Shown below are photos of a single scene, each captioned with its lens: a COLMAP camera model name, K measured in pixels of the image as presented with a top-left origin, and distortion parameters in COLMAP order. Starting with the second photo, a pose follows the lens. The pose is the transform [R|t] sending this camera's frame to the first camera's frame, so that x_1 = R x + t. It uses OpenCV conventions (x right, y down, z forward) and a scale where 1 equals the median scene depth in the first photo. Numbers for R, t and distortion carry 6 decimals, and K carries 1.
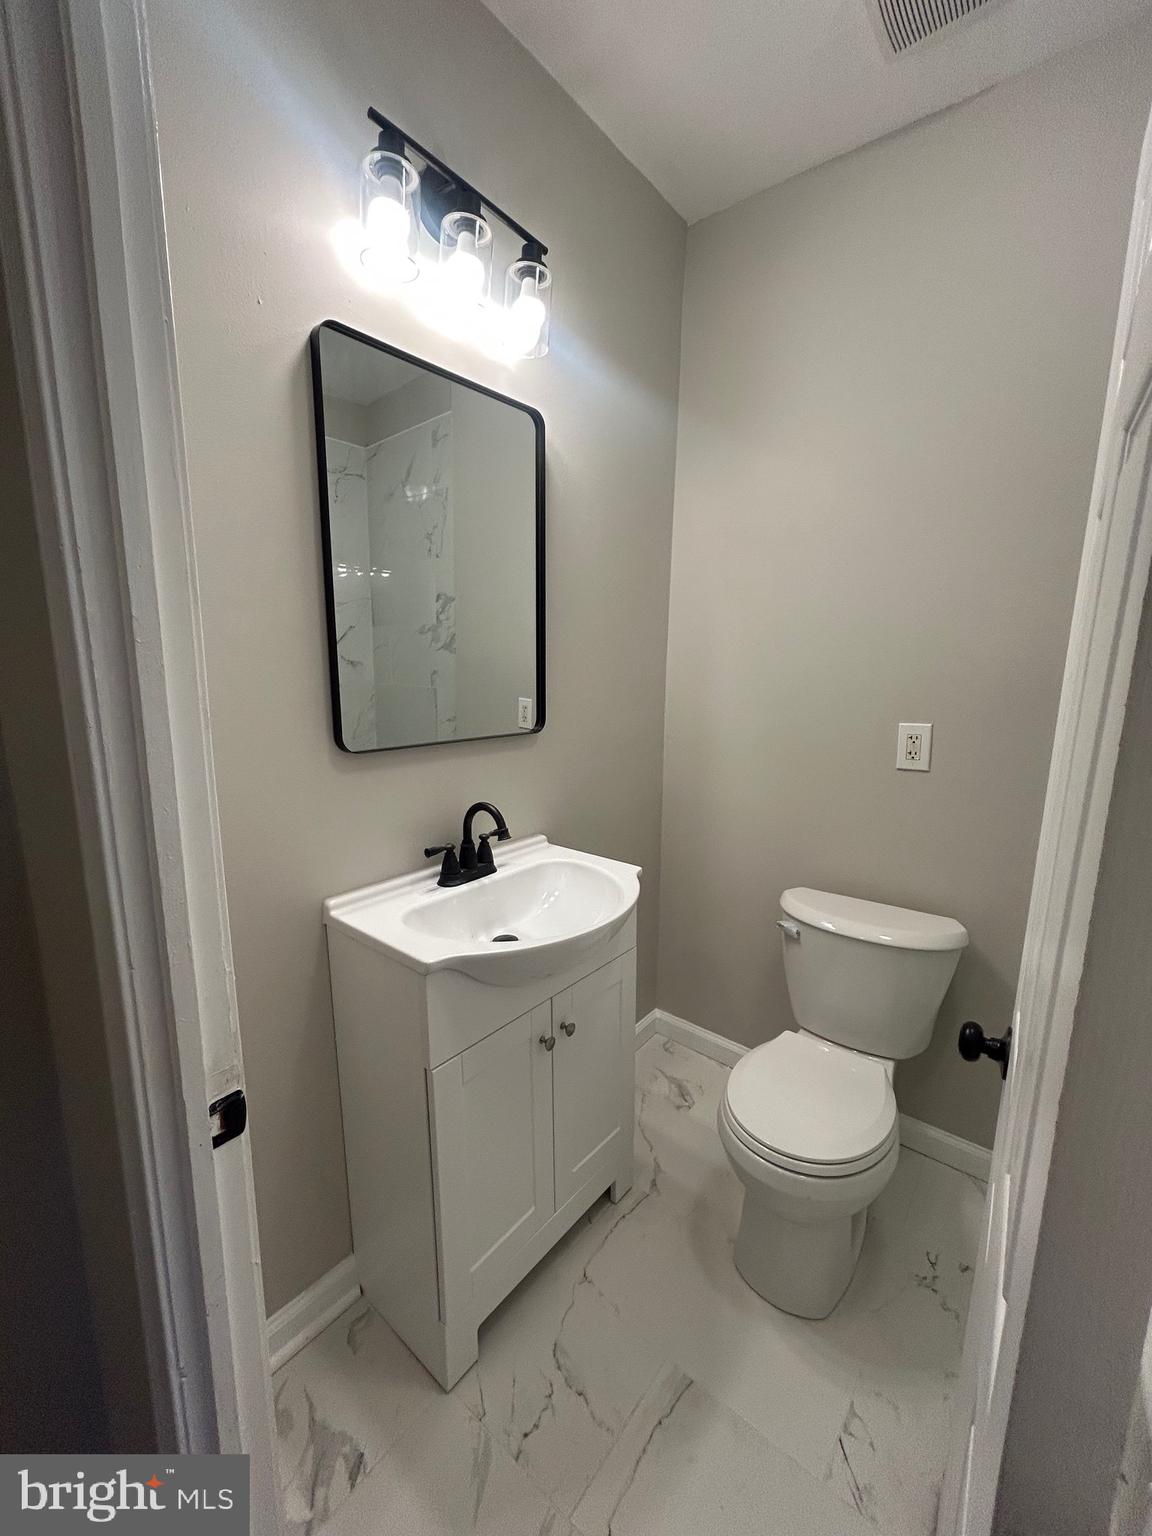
lens RADIAL K [[619.7, 0, 576.1], [0, 619.7, 775.4], [0, 0, 1]] dist [-0.000884, 0.000456]
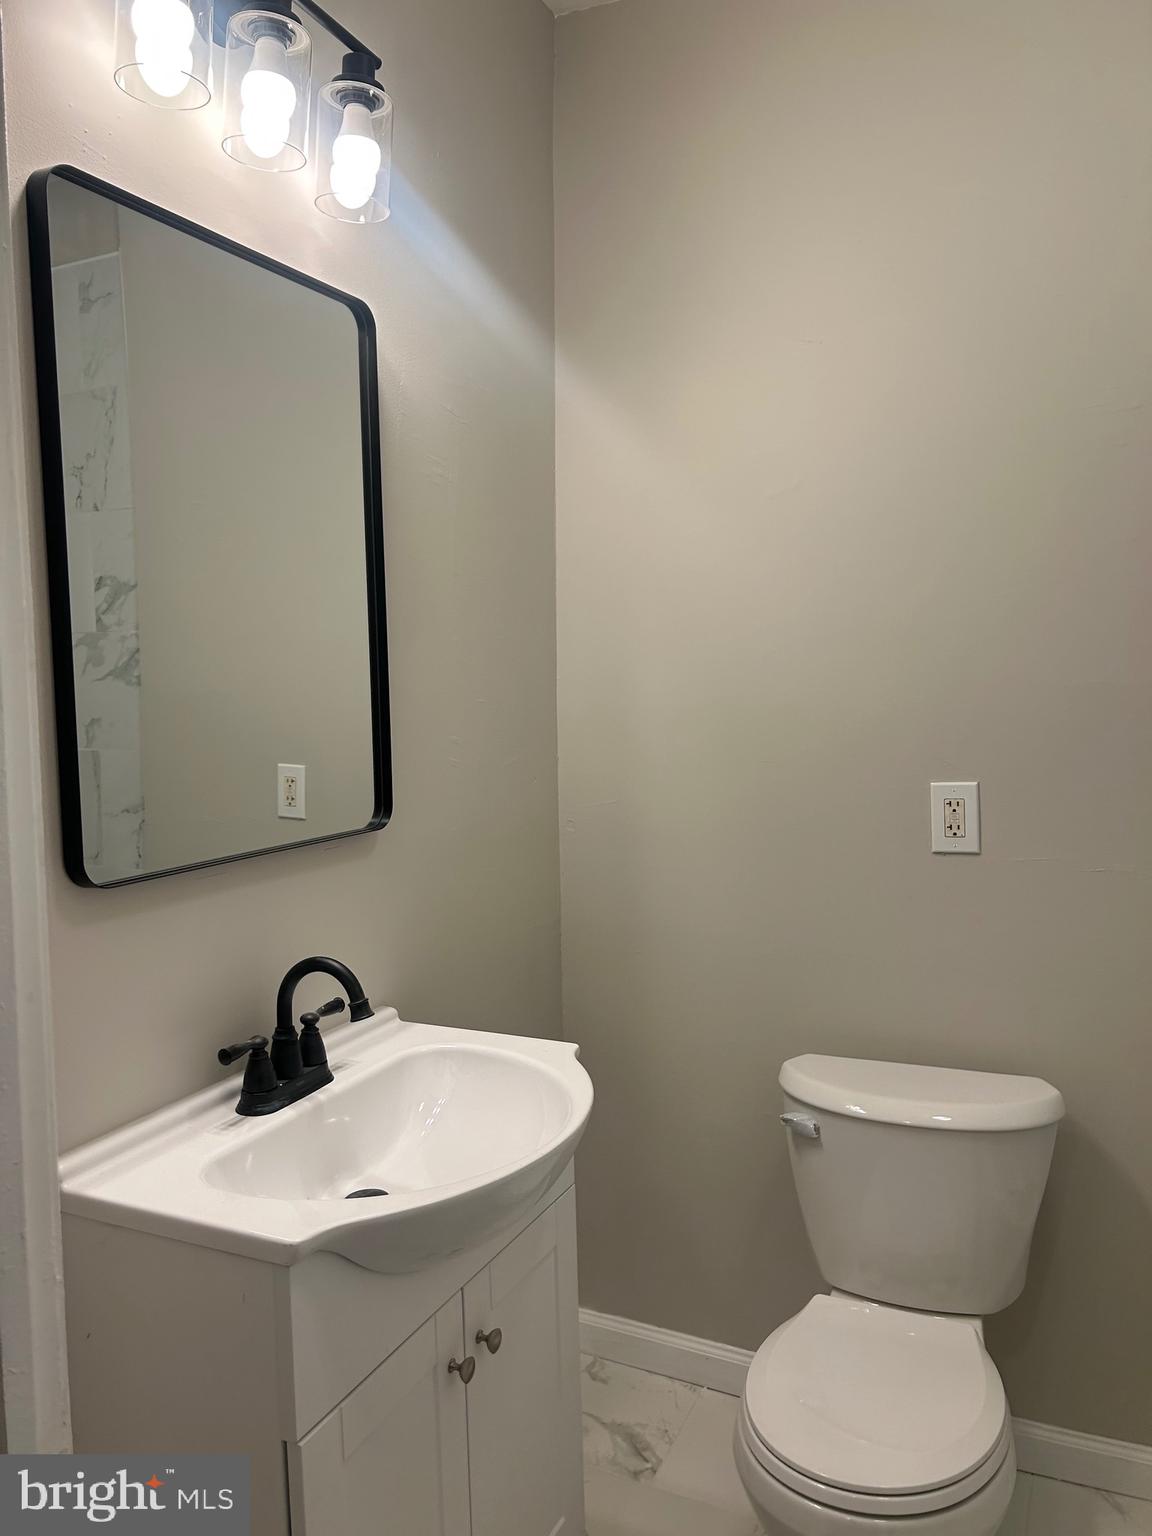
lens RADIAL K [[1140.5, 0, 588.6], [0, 1140.5, 783.0], [0, 0, 1]] dist [0.050160, -0.058278]
pose [[0.969034, -0.047862, 0.242243, -0.142085], [0.069705, 0.994158, -0.082413, -0.011005], [-0.236883, 0.096746, 0.966709, -0.096145]]
